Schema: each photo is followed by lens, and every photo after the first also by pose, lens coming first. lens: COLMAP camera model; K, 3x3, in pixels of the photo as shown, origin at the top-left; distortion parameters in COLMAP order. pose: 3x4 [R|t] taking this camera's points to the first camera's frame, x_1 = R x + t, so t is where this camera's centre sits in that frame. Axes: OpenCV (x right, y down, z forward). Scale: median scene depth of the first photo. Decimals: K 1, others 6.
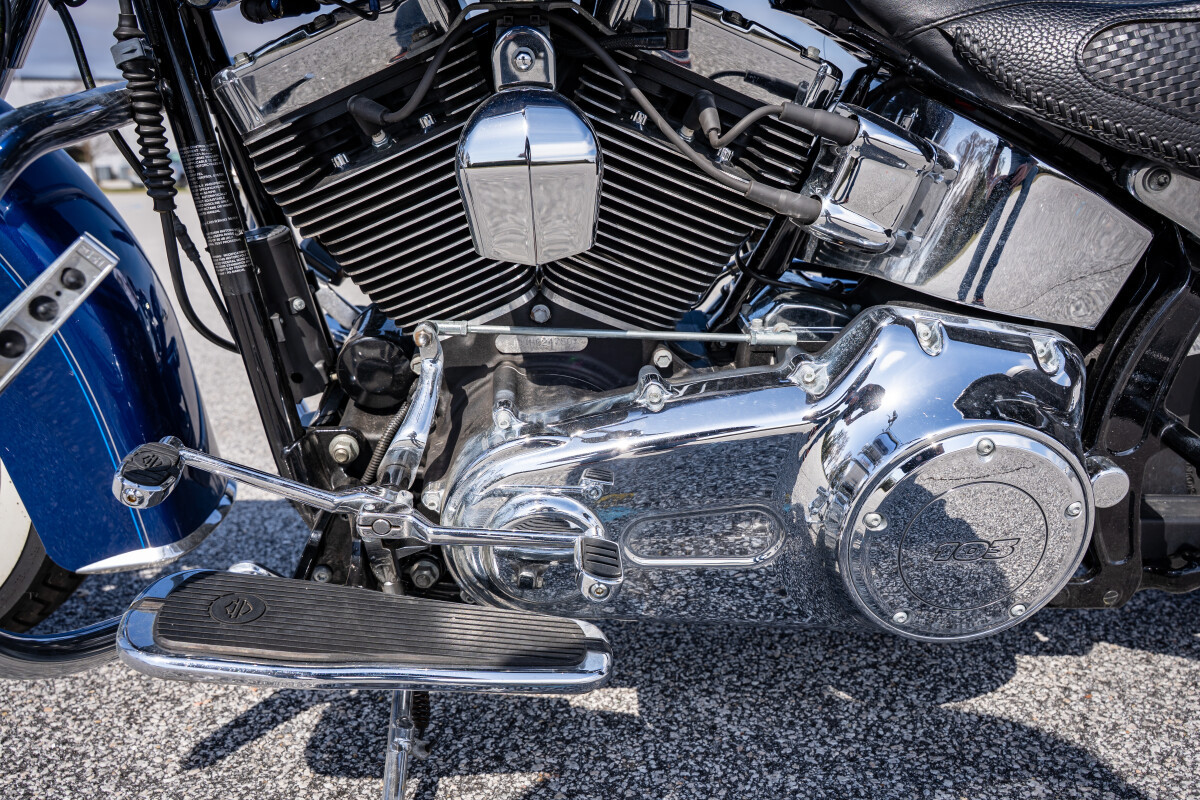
lens RADIAL K [[1000.9, 0, 600.0], [0, 1000.9, 400.0], [0, 0, 1]] dist [0.007138, 0.003701]
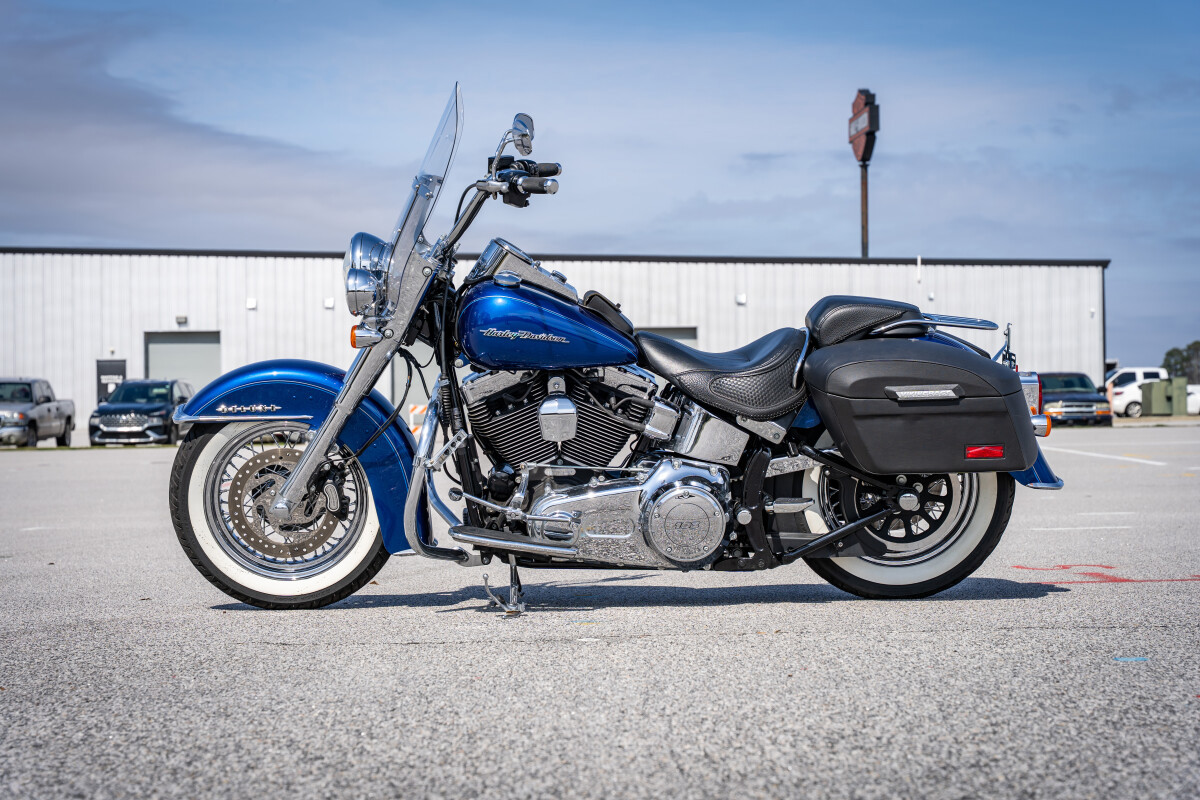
lens RADIAL K [[2057.0, 0, 600.0], [0, 2057.0, 400.0], [0, 0, 1]] dist [0.032843, 0.147903]
pose [[0.999511, 0.003412, -0.031067, 0.272264], [-0.010663, 0.971611, -0.236346, 1.282328], [0.029378, 0.236562, 0.971172, -5.429321]]
